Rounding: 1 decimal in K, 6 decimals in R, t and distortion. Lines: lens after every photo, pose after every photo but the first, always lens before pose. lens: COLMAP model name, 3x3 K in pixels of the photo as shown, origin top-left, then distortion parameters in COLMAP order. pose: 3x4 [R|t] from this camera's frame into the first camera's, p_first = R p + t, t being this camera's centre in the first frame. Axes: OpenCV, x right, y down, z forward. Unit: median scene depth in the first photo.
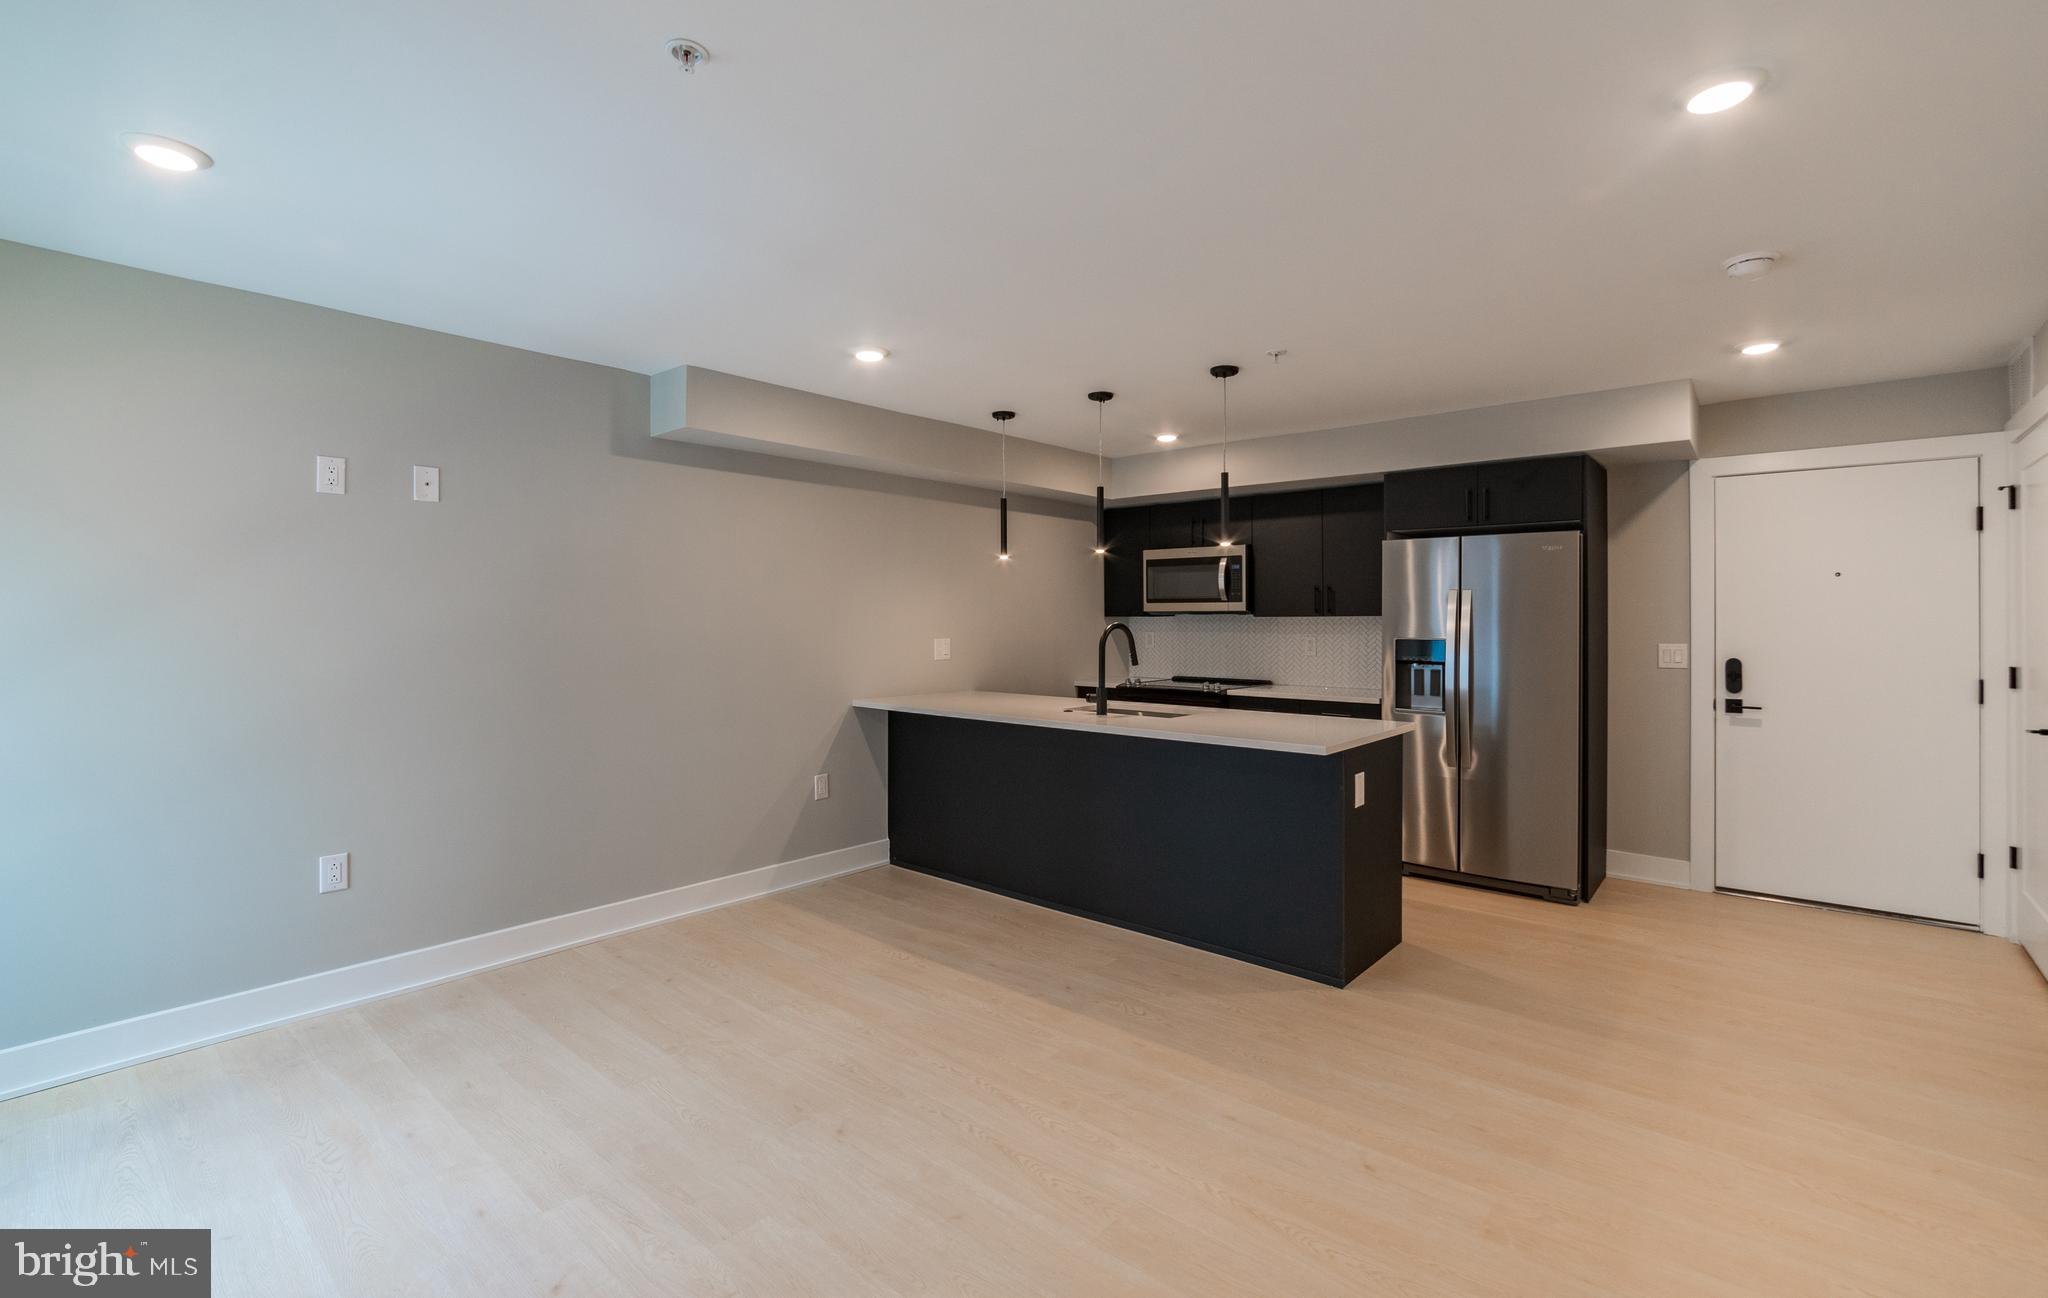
lens RADIAL K [[911.4, 0, 1025.5], [0, 911.4, 614.8], [0, 0, 1]] dist [-0.003904, -0.000240]
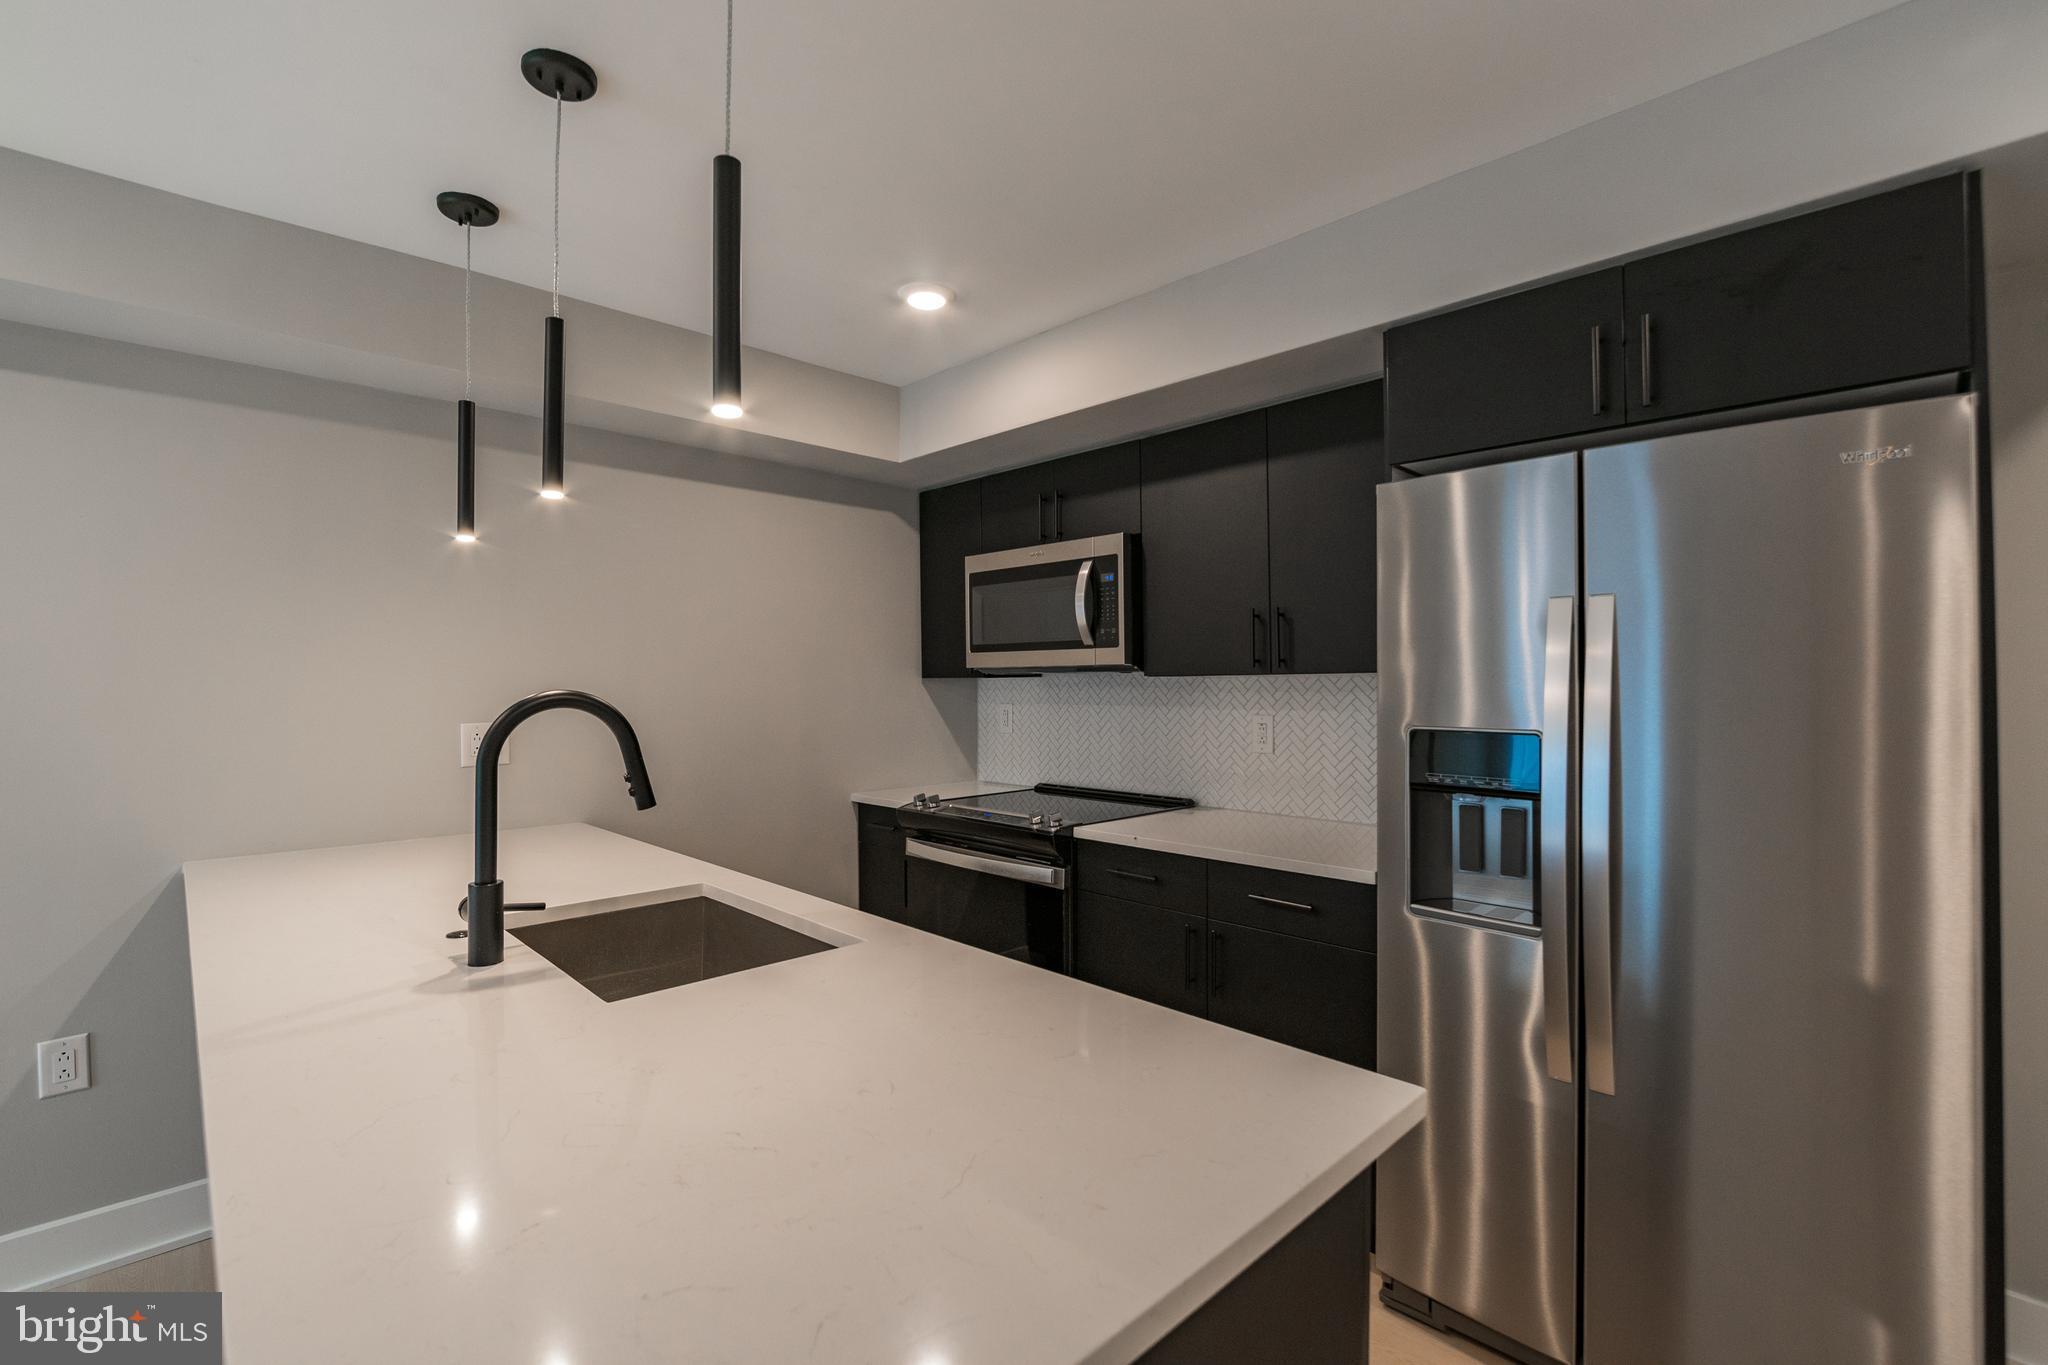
lens RADIAL K [[904.6, 0, 1024.9], [0, 904.6, 679.2], [0, 0, 1]] dist [-0.005405, -0.000295]
pose [[0.995662, -0.003497, -0.092981, 0.244290], [0.003509, 0.999994, -0.000031, 0.003448], [0.092981, -0.000295, 0.995668, 0.524319]]
